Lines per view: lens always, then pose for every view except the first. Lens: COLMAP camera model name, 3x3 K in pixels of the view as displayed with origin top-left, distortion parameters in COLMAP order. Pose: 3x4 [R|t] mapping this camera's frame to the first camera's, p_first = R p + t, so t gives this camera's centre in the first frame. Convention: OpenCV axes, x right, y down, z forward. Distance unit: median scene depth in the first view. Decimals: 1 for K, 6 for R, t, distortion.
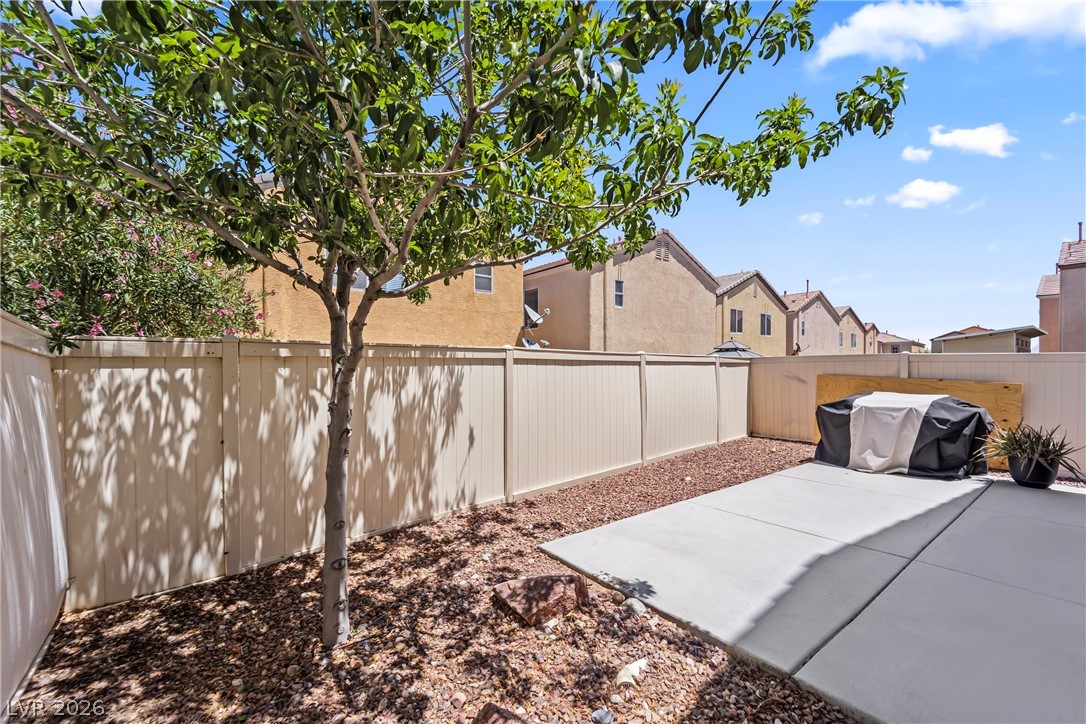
lens RADIAL K [[436.0, 0, 539.8], [0, 436.0, 363.5], [0, 0, 1]] dist [0.018014, -0.007887]
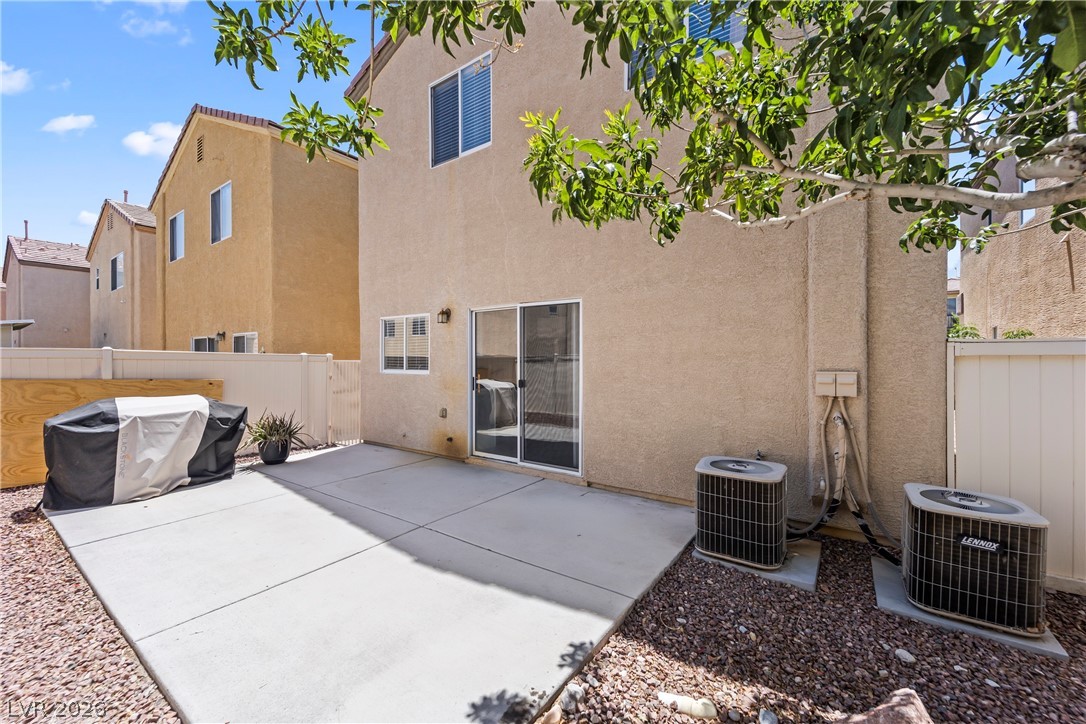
lens RADIAL K [[436.0, 0, 535.2], [0, 436.0, 364.6], [0, 0, 1]] dist [0.018014, -0.007887]
pose [[-0.226680, -0.007962, 0.973937, -0.204315], [-0.004537, 0.999964, 0.007119, -0.005448], [-0.973959, -0.002805, -0.226708, 0.521902]]
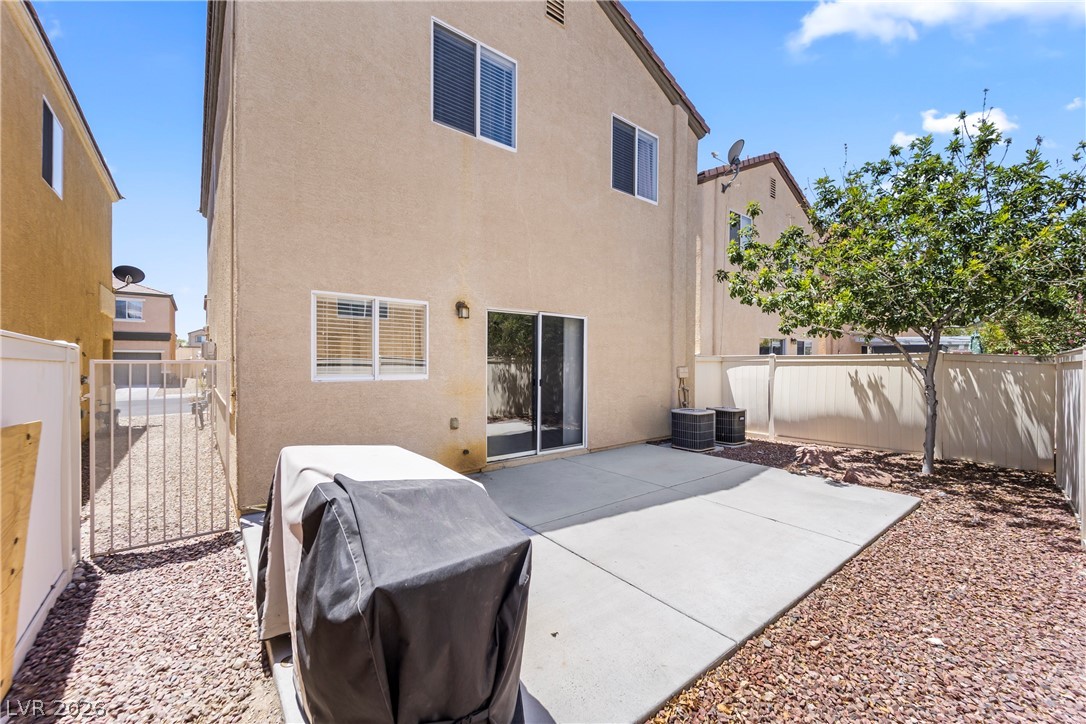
lens RADIAL K [[436.0, 0, 540.5], [0, 436.0, 367.6], [0, 0, 1]] dist [0.018014, -0.007887]
pose [[-0.999208, -0.002151, 0.039735, 0.675263], [-0.001959, 0.999986, 0.004861, 0.000647], [-0.039745, 0.004779, -0.999198, 1.399908]]
